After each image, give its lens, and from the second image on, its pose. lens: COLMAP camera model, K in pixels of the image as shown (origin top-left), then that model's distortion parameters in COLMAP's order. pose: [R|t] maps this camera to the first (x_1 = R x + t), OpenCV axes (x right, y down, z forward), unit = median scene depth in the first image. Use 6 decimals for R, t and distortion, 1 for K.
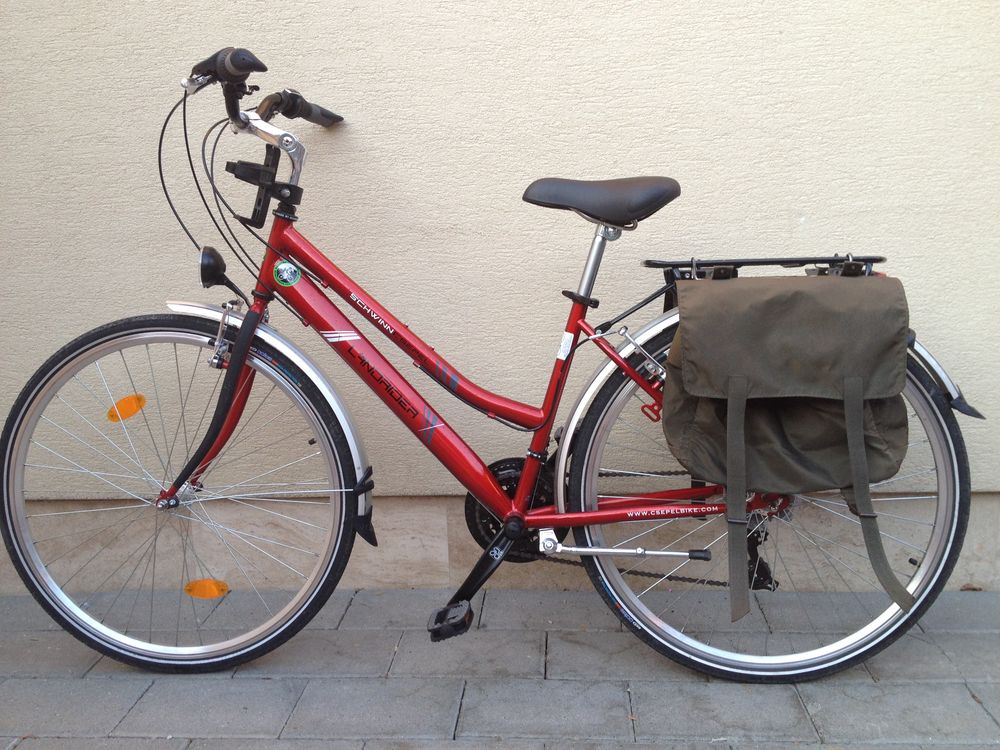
lens RADIAL K [[928.6, 0, 487.6], [0, 928.6, 382.0], [0, 0, 1]] dist [-0.004895, 0.000000]
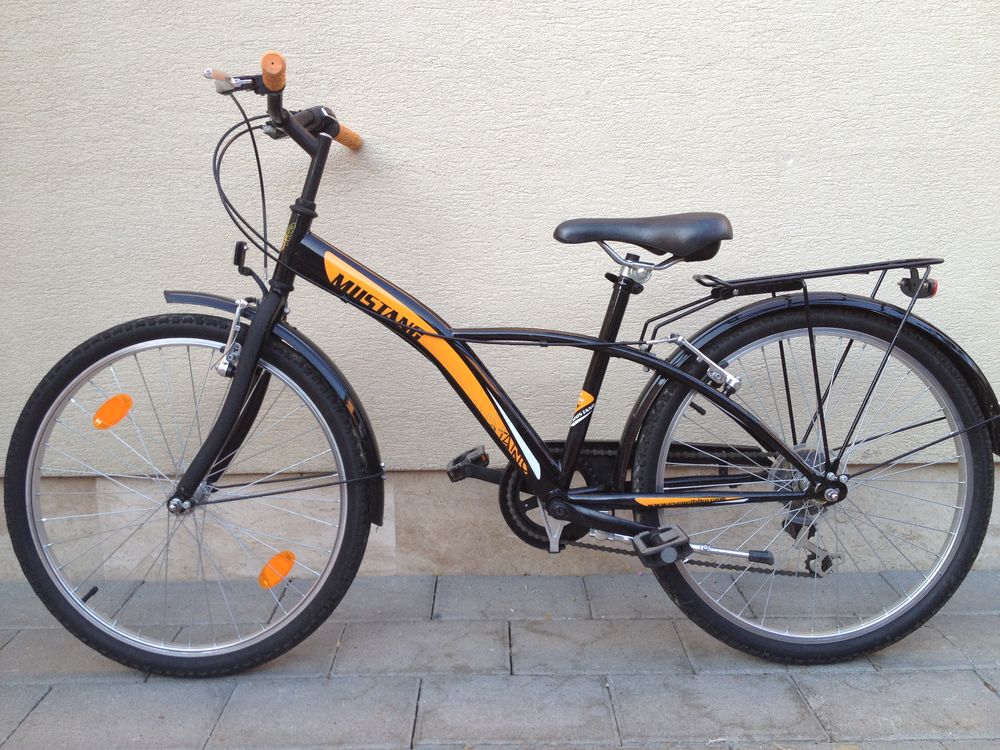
lens RADIAL K [[928.6, 0, 486.6], [0, 928.6, 383.9], [0, 0, 1]] dist [-0.004895, 0.000000]
pose [[0.996750, 0.002252, 0.080529, -0.030931], [-0.003096, 0.999942, 0.010349, 0.034072], [-0.080501, -0.010564, 0.996699, 0.123547]]
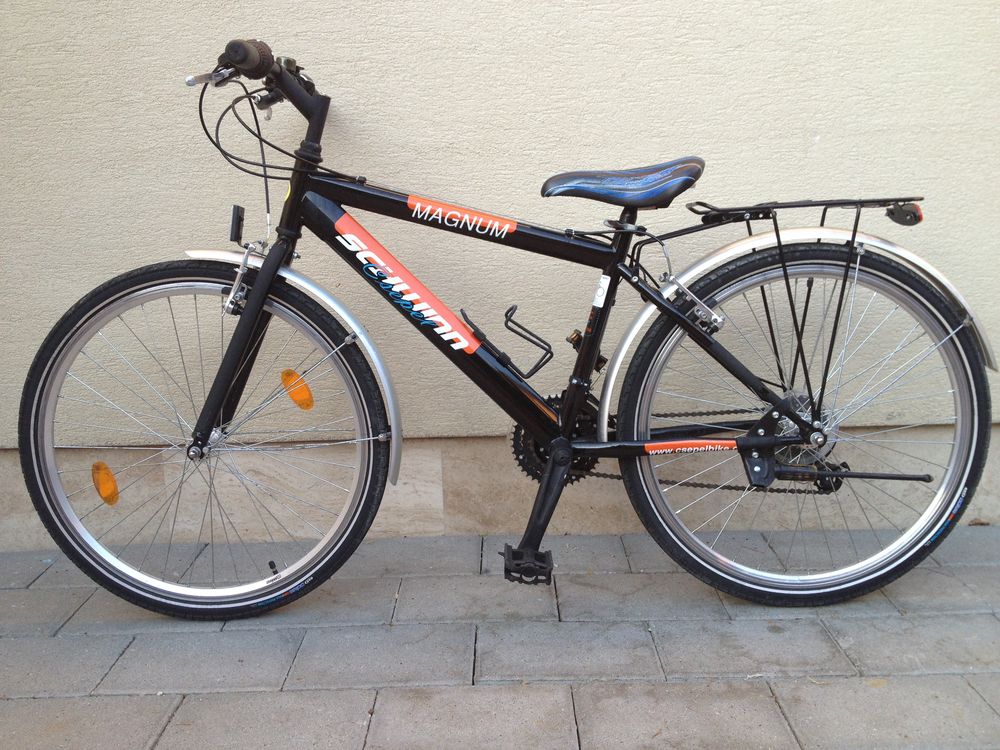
lens RADIAL K [[928.6, 0, 484.9], [0, 928.6, 386.7], [0, 0, 1]] dist [-0.004895, 0.000000]
pose [[0.997905, -0.011049, 0.063752, -0.067540], [0.009043, 0.999458, 0.031662, 0.047779], [-0.064067, -0.031019, 0.997463, 0.067289]]
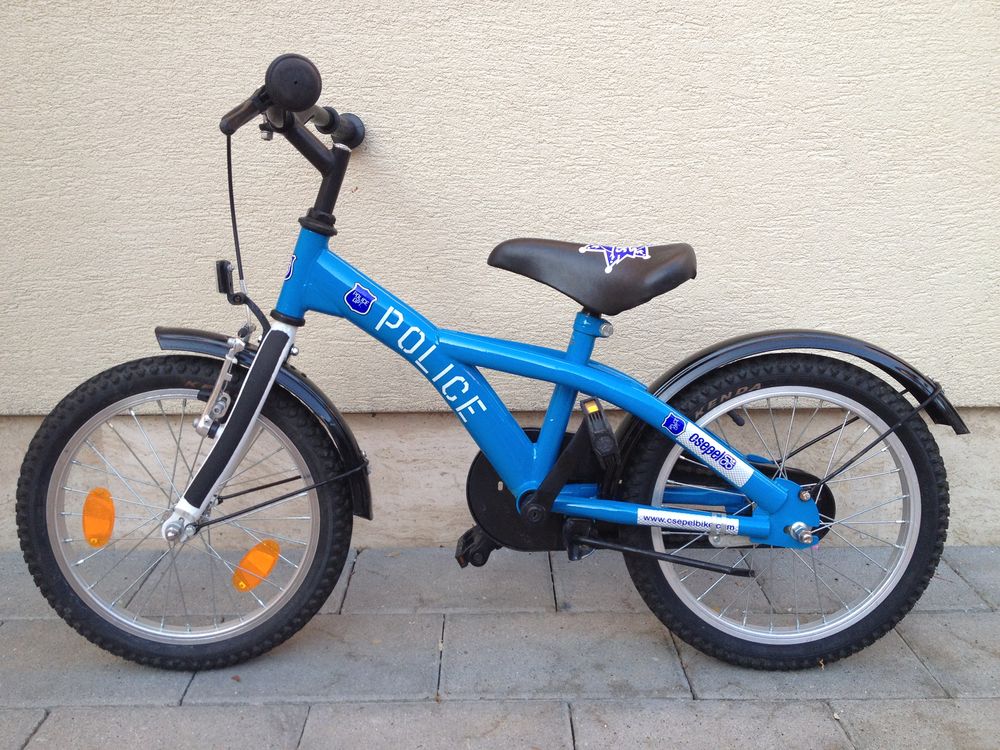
lens RADIAL K [[928.6, 0, 477.4], [0, 928.6, 386.6], [0, 0, 1]] dist [-0.004895, 0.000000]
pose [[0.997006, 0.002658, 0.077283, -0.124450], [-0.008936, 0.996674, 0.081001, 0.058438], [-0.076810, -0.081449, 0.993713, 0.384234]]
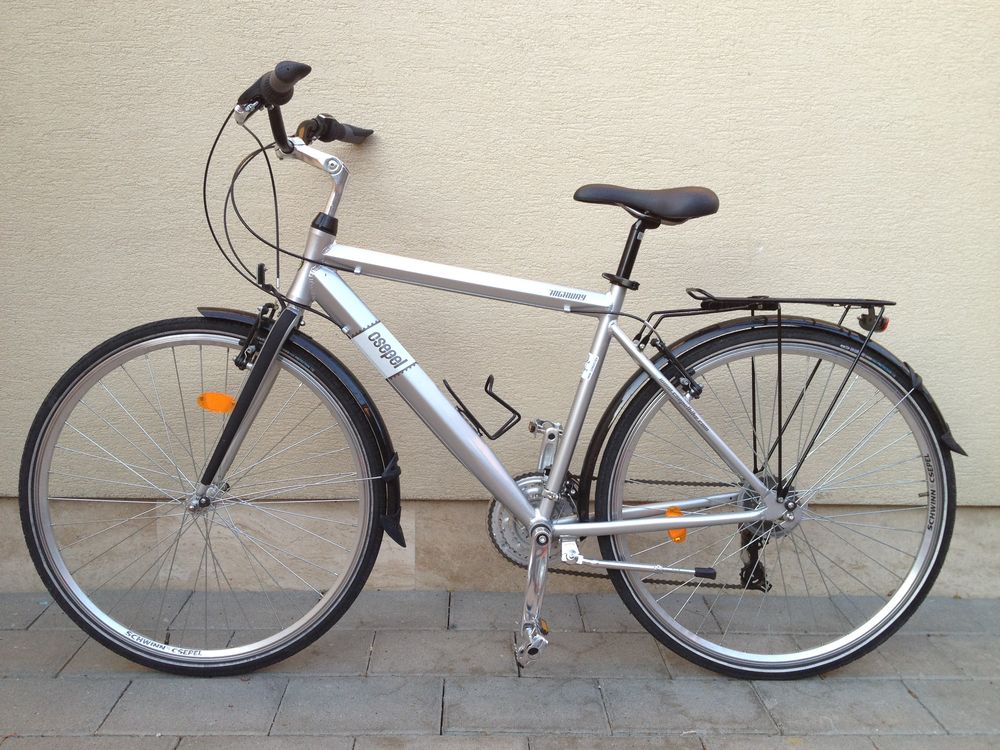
lens RADIAL K [[928.6, 0, 483.3], [0, 928.6, 382.9], [0, 0, 1]] dist [-0.004895, 0.000000]
pose [[0.994073, 0.030220, 0.104433, -0.092383], [-0.030154, 0.999543, -0.002208, -0.008037], [-0.104452, -0.000954, 0.994529, -0.036393]]
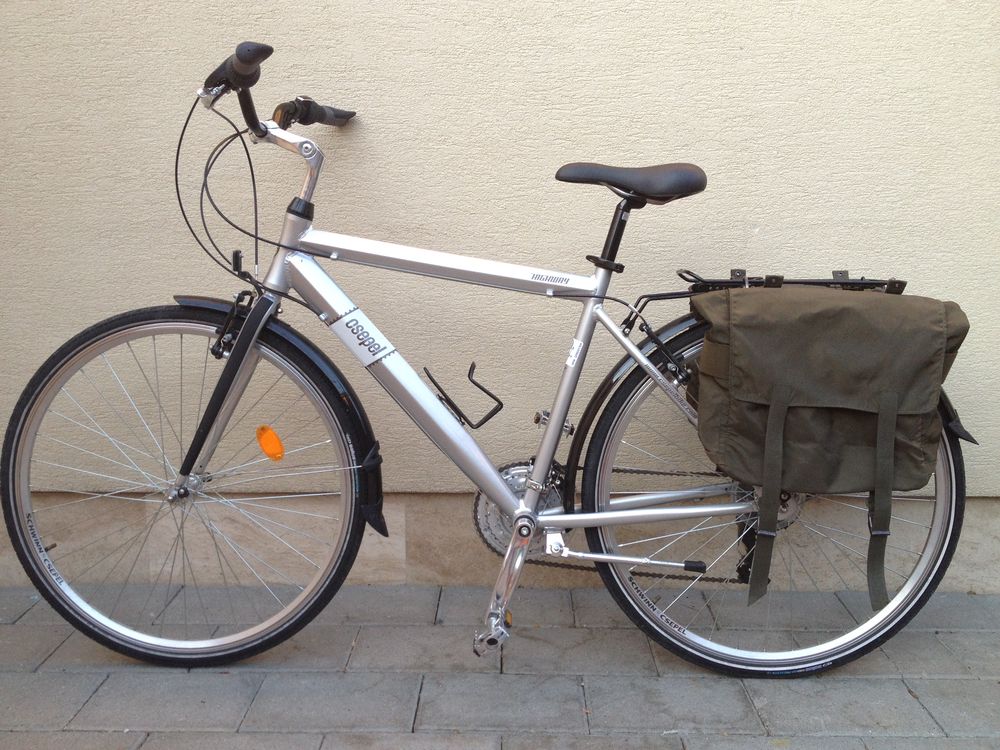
lens RADIAL K [[928.6, 0, 489.5], [0, 928.6, 382.4], [0, 0, 1]] dist [-0.004895, 0.000000]
pose [[0.997993, 0.021525, 0.059560, -0.017662], [-0.021610, 0.999766, 0.000789, -0.000247], [-0.059529, -0.002074, 0.998224, -0.015116]]
